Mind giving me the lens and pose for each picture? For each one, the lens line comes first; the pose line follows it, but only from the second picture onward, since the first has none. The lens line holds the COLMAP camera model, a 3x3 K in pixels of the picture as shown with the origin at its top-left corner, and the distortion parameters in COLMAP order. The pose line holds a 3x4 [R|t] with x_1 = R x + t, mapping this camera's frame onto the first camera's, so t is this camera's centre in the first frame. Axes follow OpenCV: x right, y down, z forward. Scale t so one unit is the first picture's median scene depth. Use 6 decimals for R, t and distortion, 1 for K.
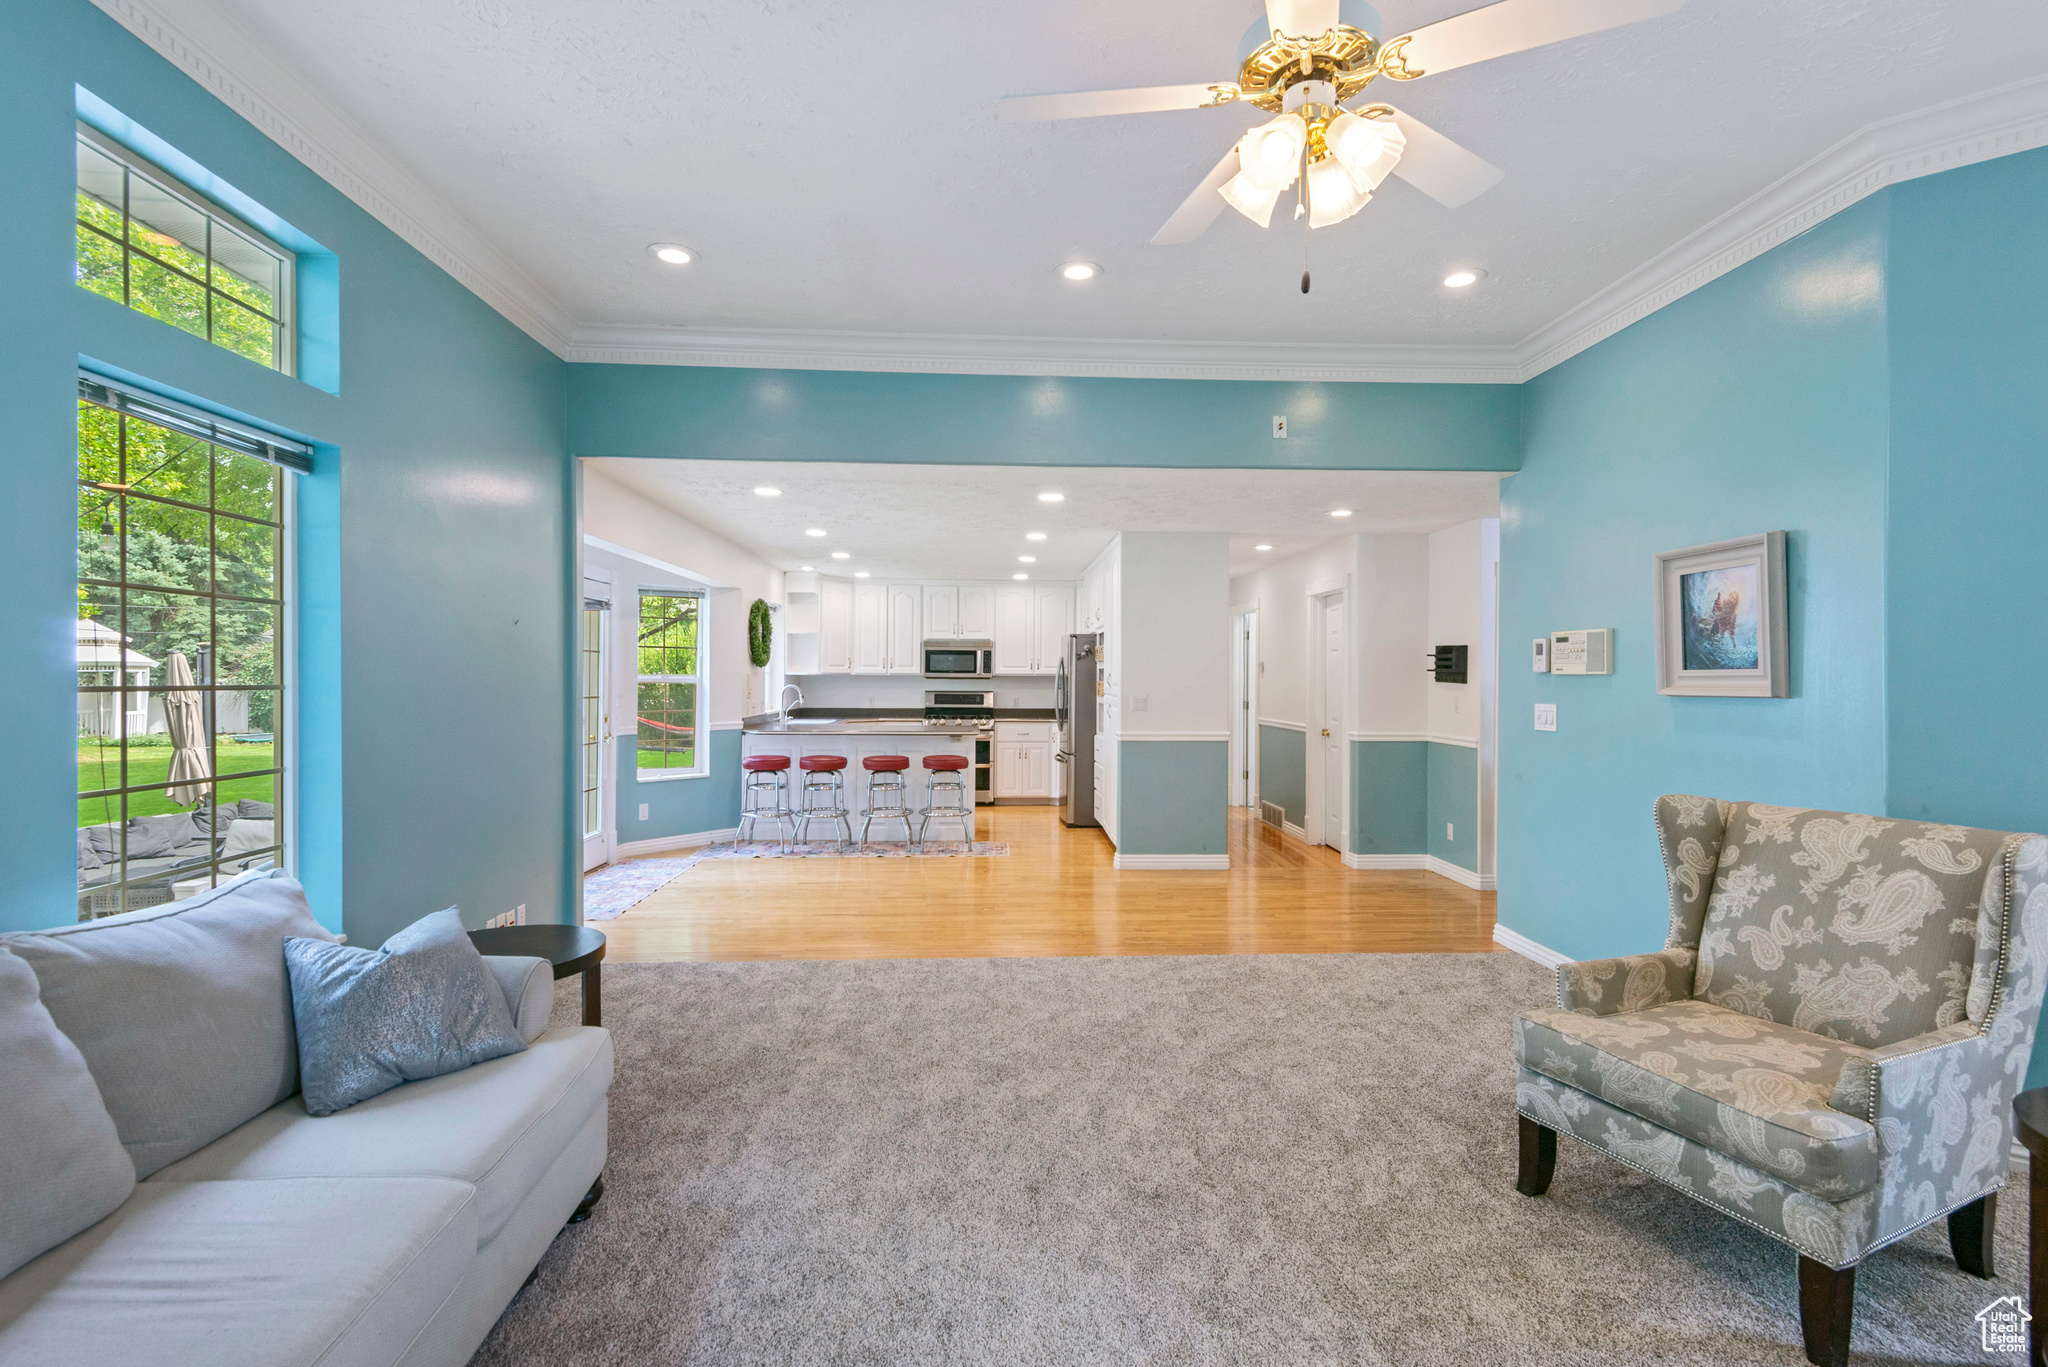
lens RADIAL K [[972.5, 0, 1027.6], [0, 972.5, 687.2], [0, 0, 1]] dist [0.030046, -0.012414]
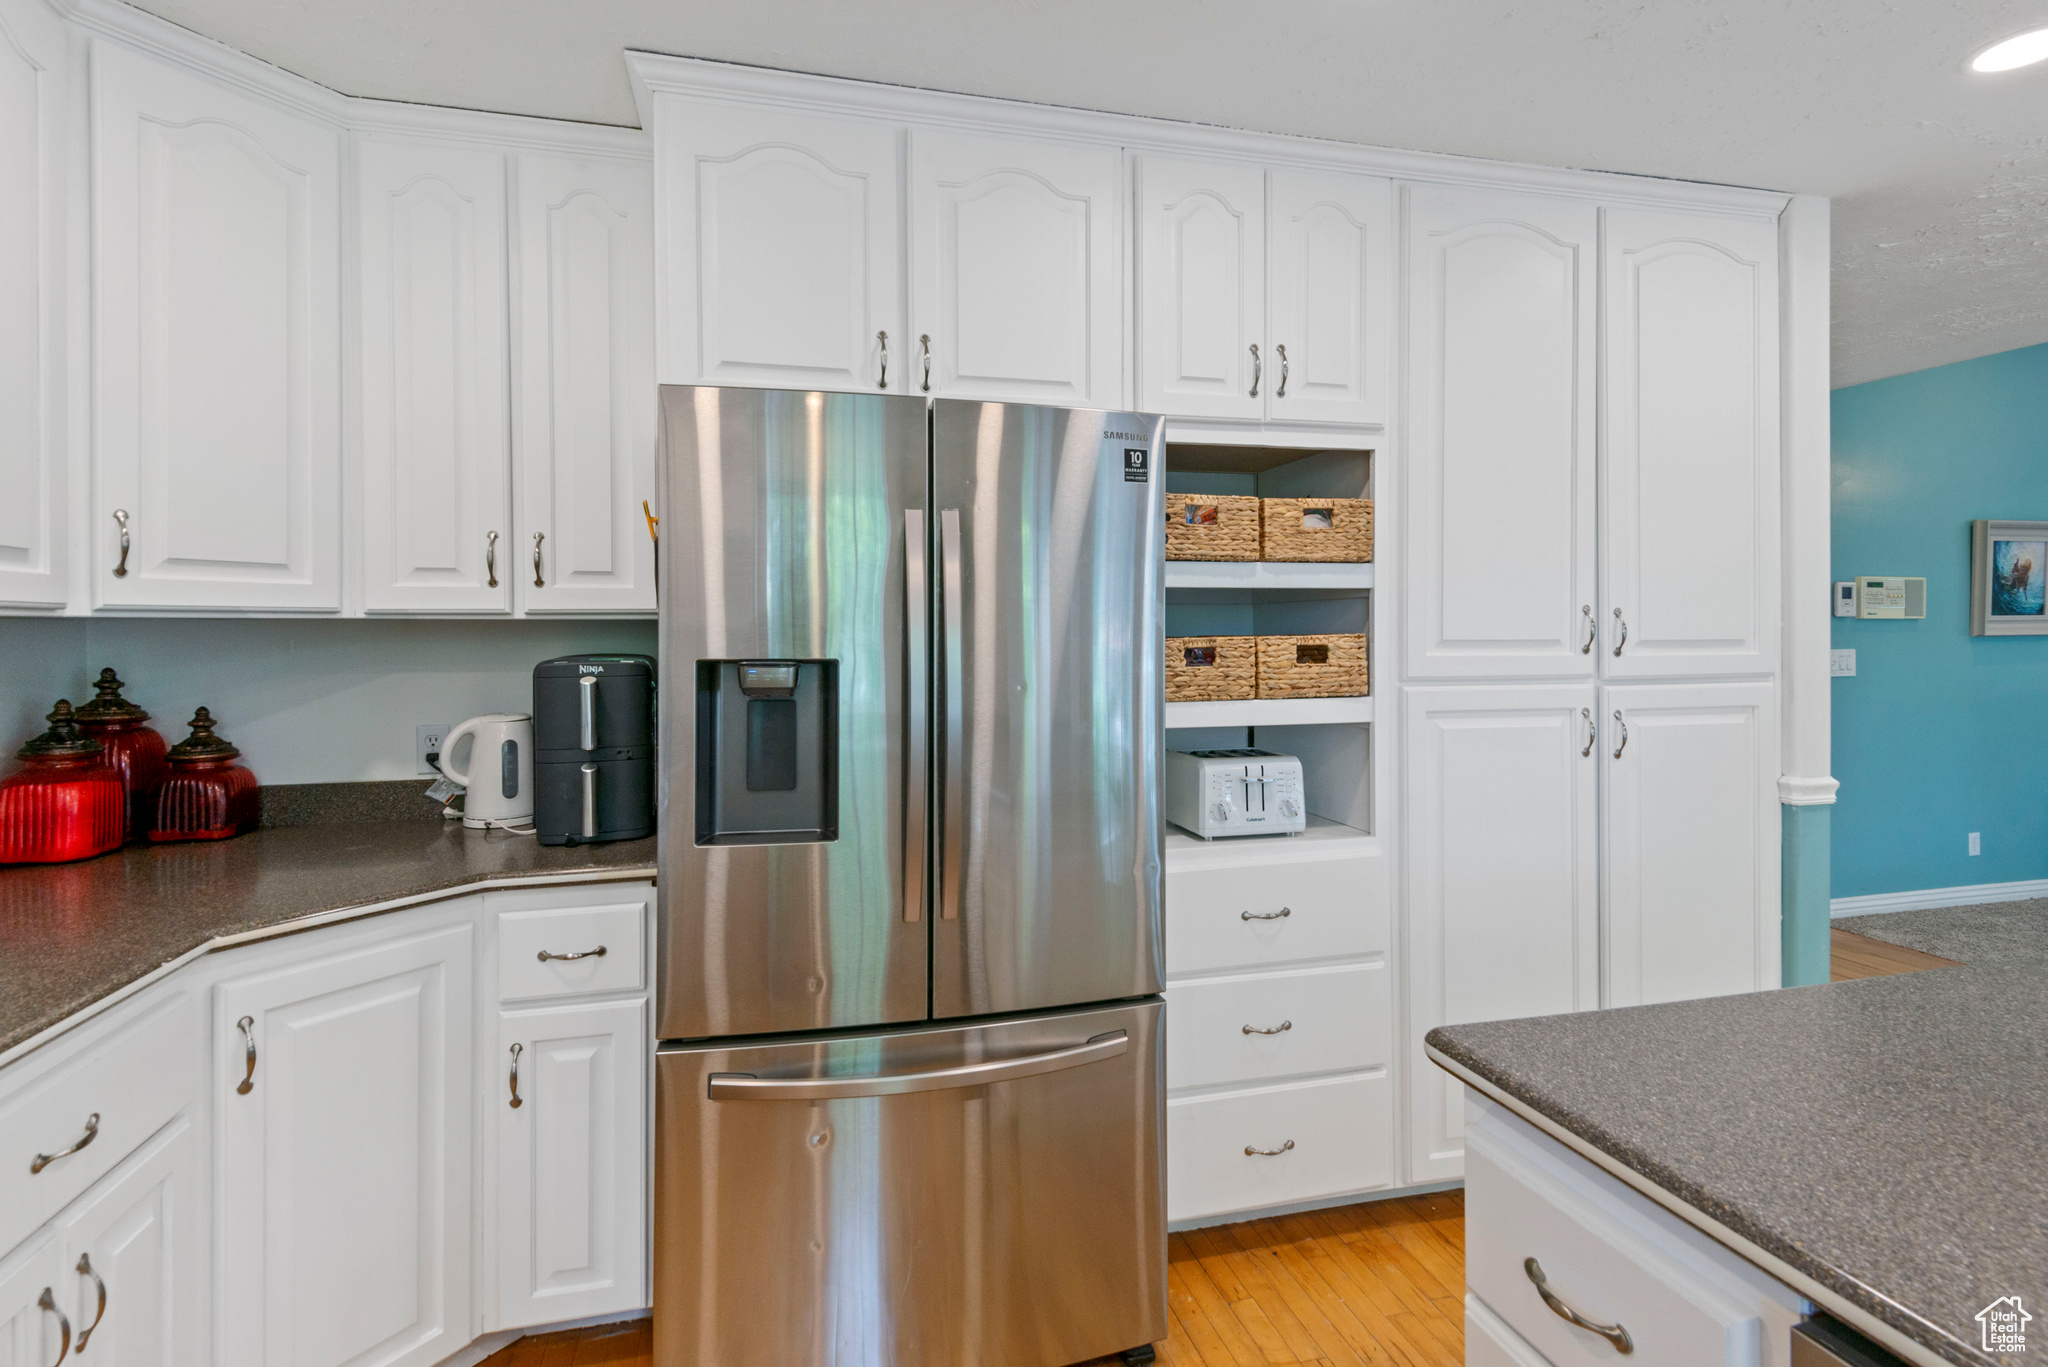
lens RADIAL K [[972.5, 0, 1008.0], [0, 972.5, 626.5], [0, 0, 1]] dist [0.030046, -0.012414]
pose [[-0.192616, -0.000299, 0.981274, -0.126169], [0.015127, 0.999880, 0.003274, -0.009375], [-0.981158, 0.015474, -0.192589, 0.893116]]
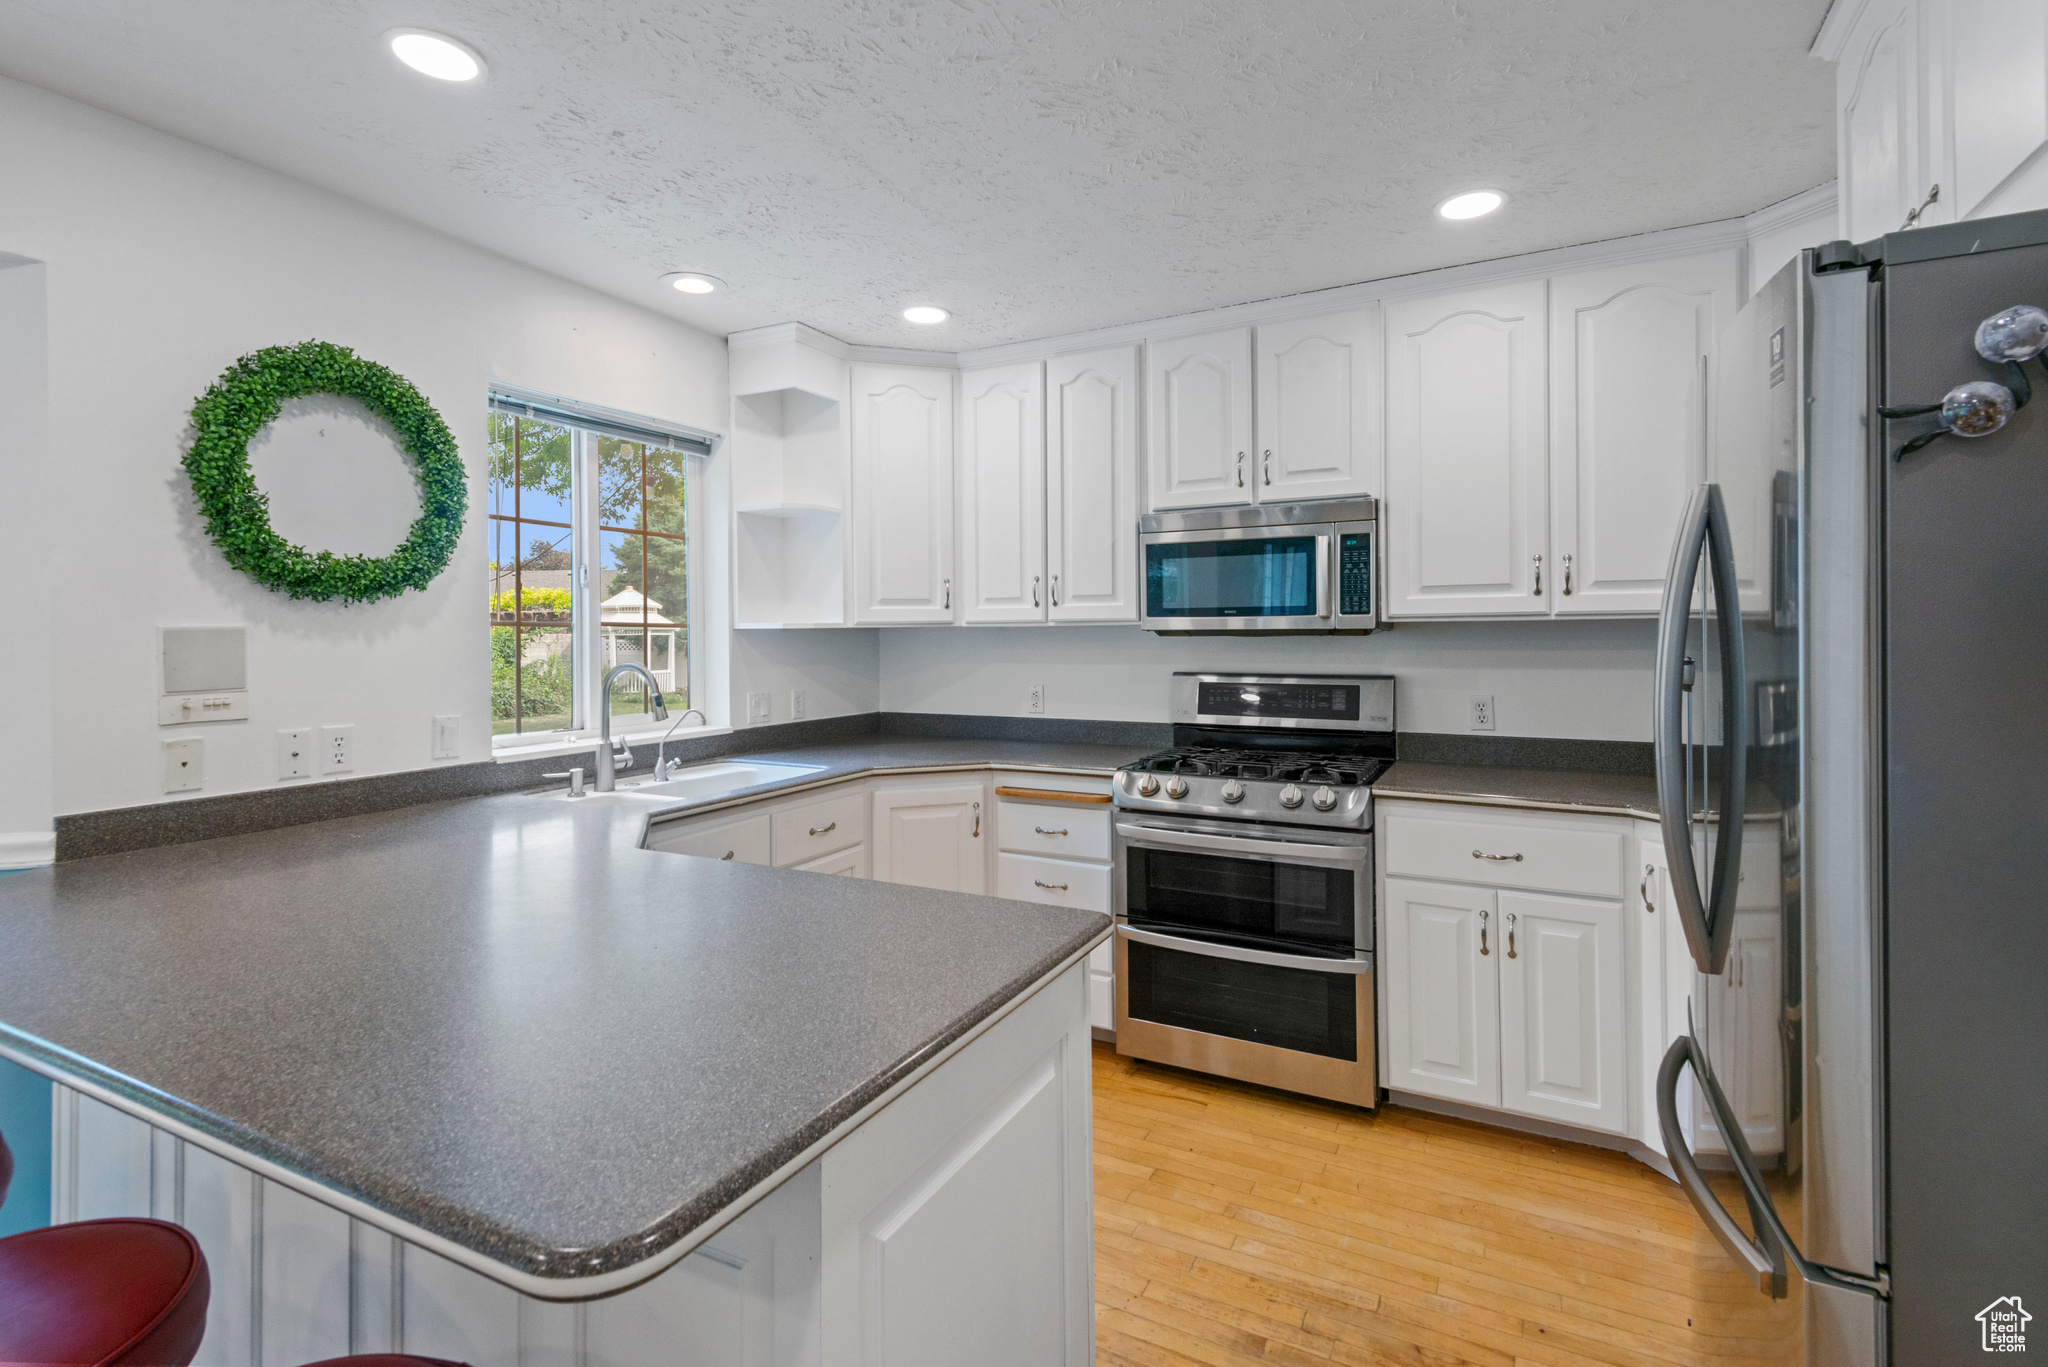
lens RADIAL K [[972.5, 0, 995.8], [0, 972.5, 626.6], [0, 0, 1]] dist [0.030046, -0.012414]
pose [[0.851250, -0.015776, -0.524523, 0.017700], [0.007754, 0.999817, -0.017487, -0.006487], [0.524703, 0.010818, 0.851216, 0.712009]]
